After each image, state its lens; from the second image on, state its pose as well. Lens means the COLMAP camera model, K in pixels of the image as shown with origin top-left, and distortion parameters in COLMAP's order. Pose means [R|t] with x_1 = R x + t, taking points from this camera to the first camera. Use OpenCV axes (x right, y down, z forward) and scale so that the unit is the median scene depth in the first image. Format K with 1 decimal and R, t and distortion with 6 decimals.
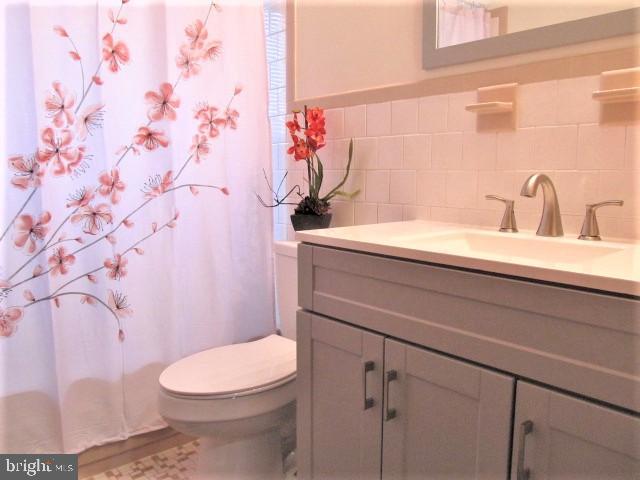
lens RADIAL K [[527.3, 0, 320.0], [0, 527.3, 240.0], [0, 0, 1]] dist [-0.055496, -0.003341]
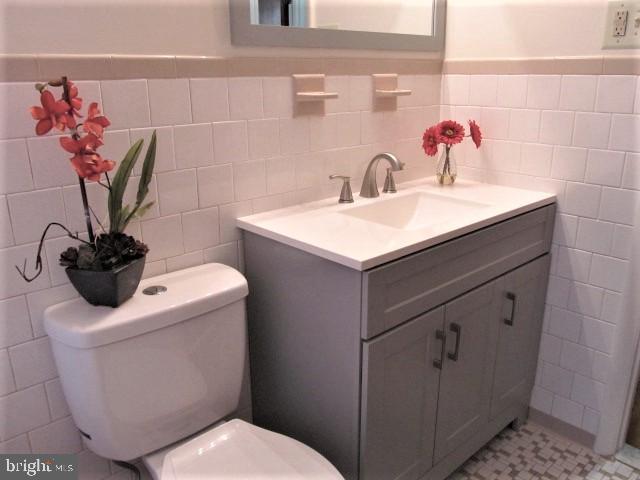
lens RADIAL K [[527.3, 0, 320.0], [0, 527.3, 240.0], [0, 0, 1]] dist [-0.055496, -0.003341]
pose [[-0.045388, -0.168607, 0.984638, -0.764789], [0.255814, 0.950826, 0.174609, -0.152793], [-0.965660, 0.259810, -0.000024, 1.049366]]
